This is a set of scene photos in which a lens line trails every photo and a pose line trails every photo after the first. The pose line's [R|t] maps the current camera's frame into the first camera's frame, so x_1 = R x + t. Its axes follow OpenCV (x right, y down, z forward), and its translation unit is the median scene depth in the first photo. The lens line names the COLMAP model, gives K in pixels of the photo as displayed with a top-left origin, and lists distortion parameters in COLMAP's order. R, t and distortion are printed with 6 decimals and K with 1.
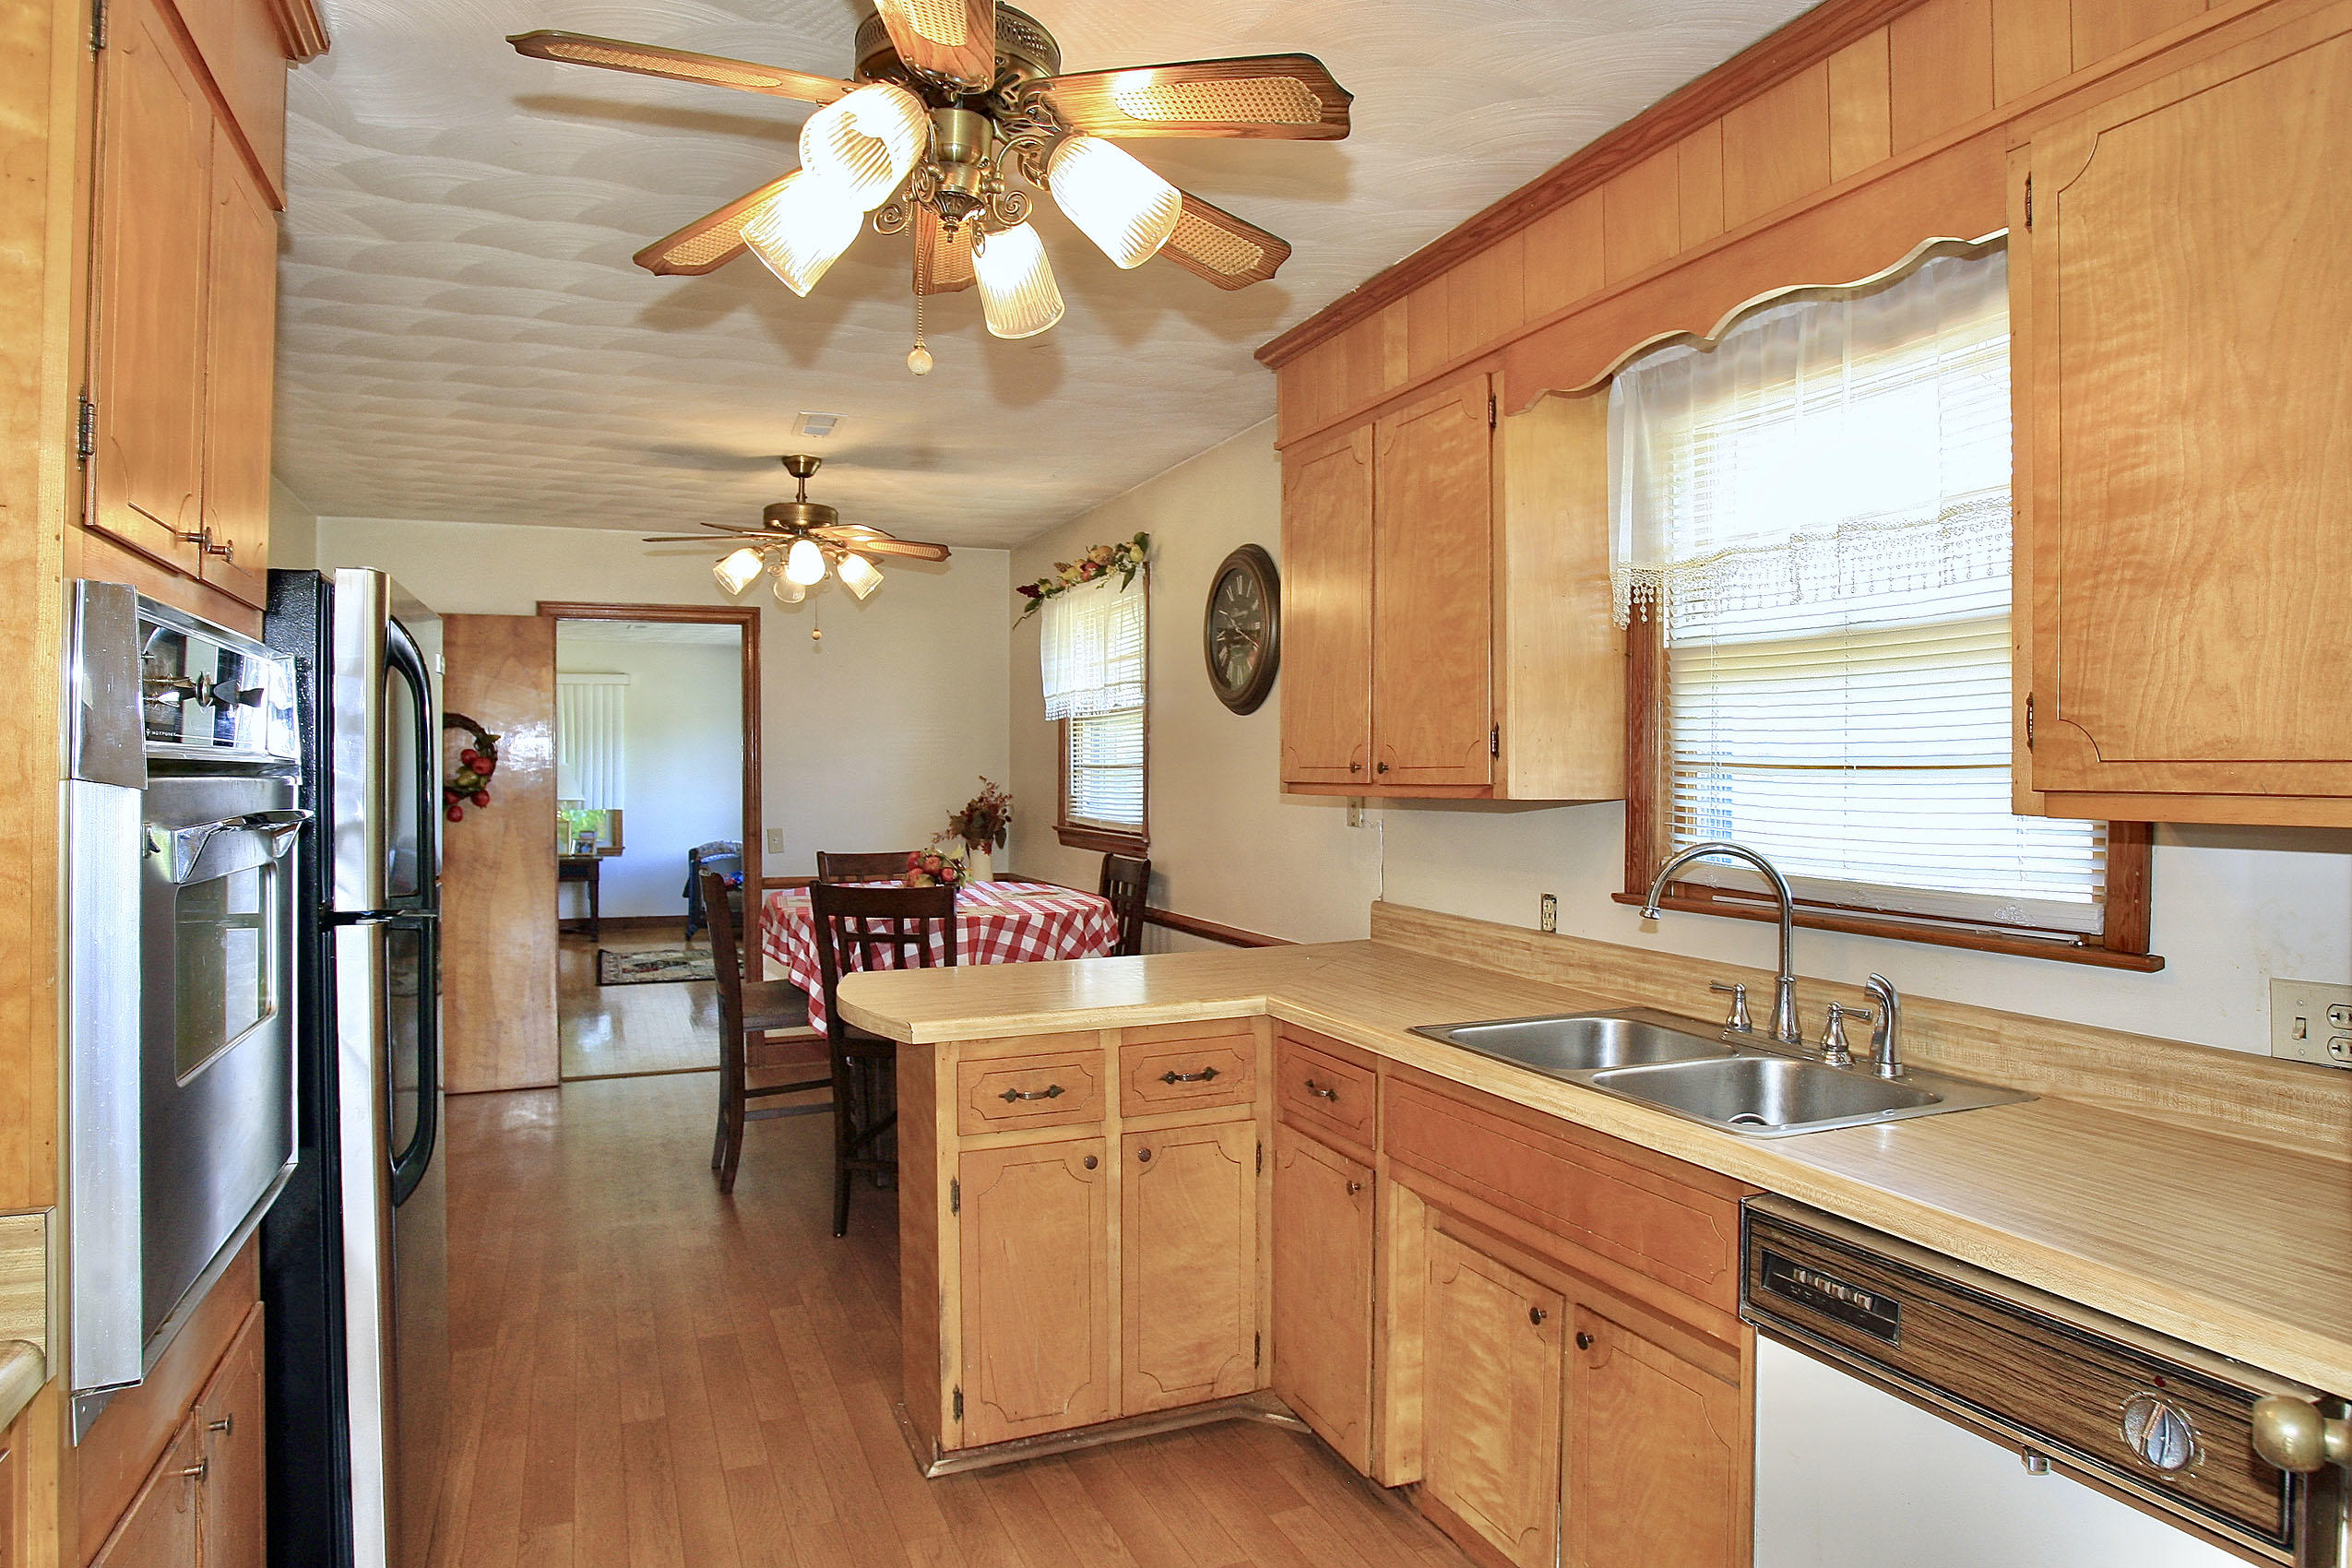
lens RADIAL K [[1393.3, 0, 1170.0], [0, 1393.3, 781.8], [0, 0, 1]] dist [-0.100786, 0.056213]
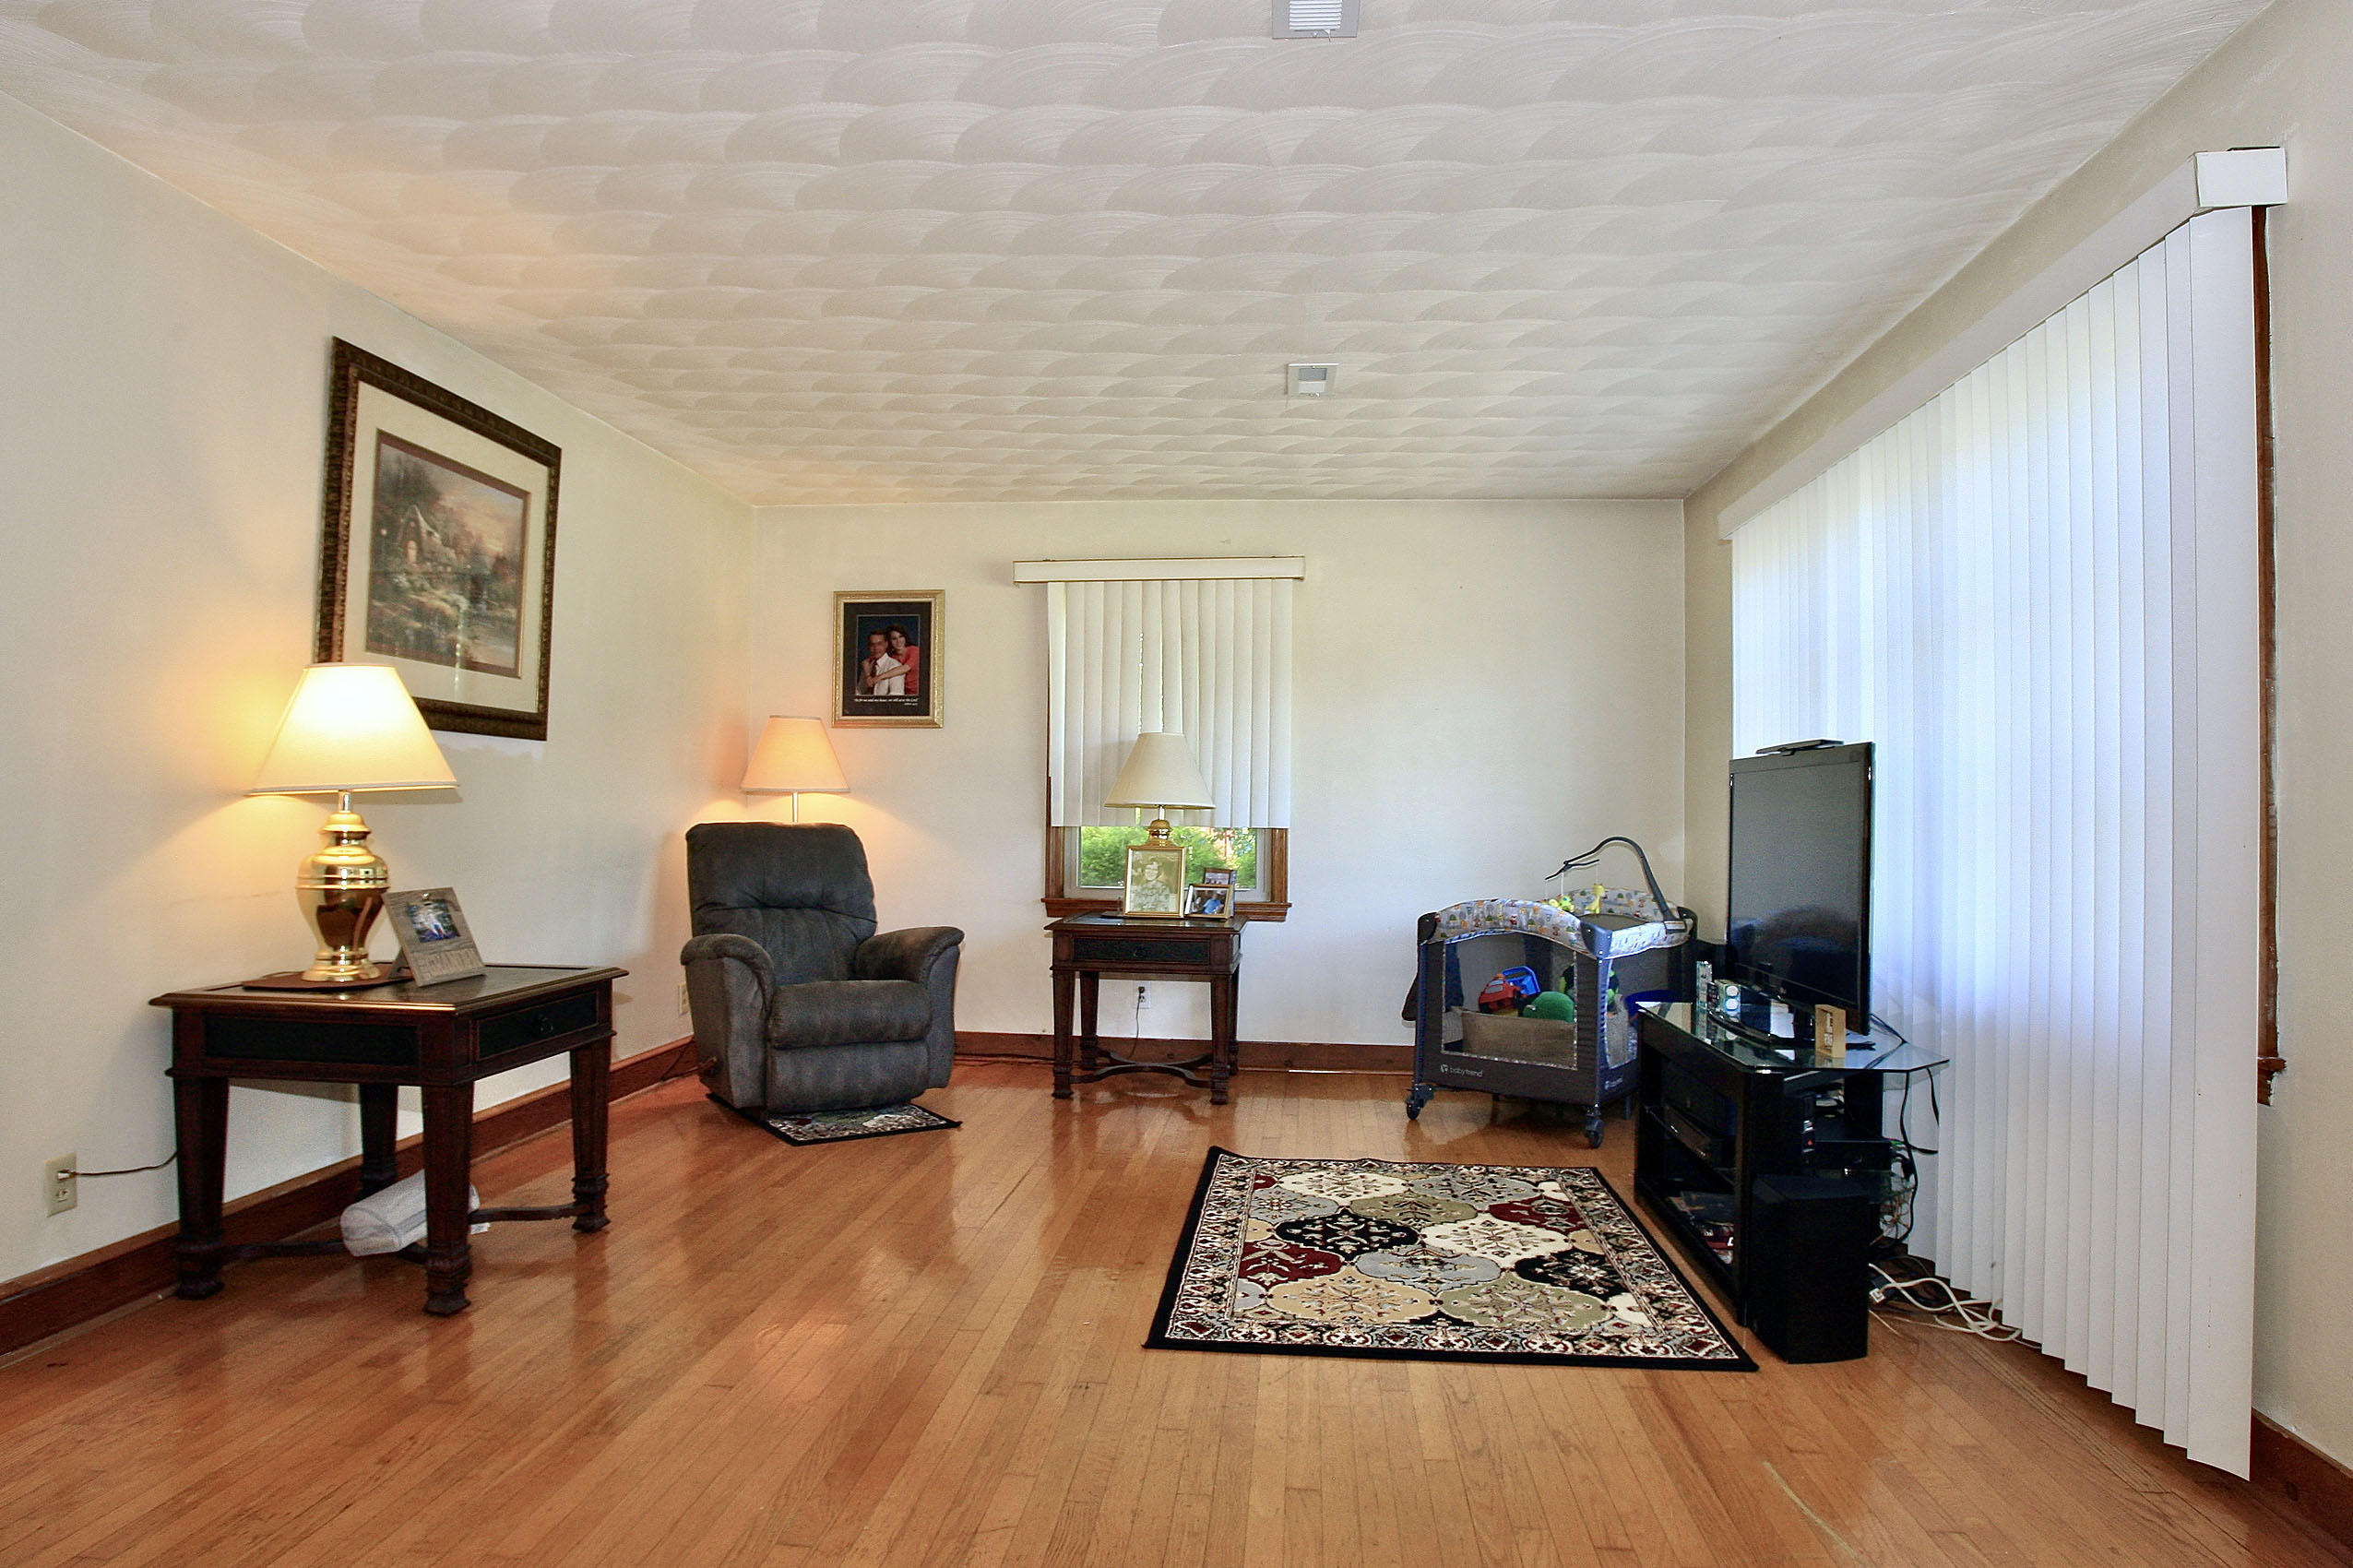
lens RADIAL K [[1393.9, 0, 1170.5], [0, 1393.9, 781.8], [0, 0, 1]] dist [-0.100786, 0.056213]
pose [[0.879093, 0.001579, -0.476648, -0.391173], [-0.017536, 0.999425, -0.029032, 0.038076], [0.476327, 0.033880, 0.878615, 1.073756]]
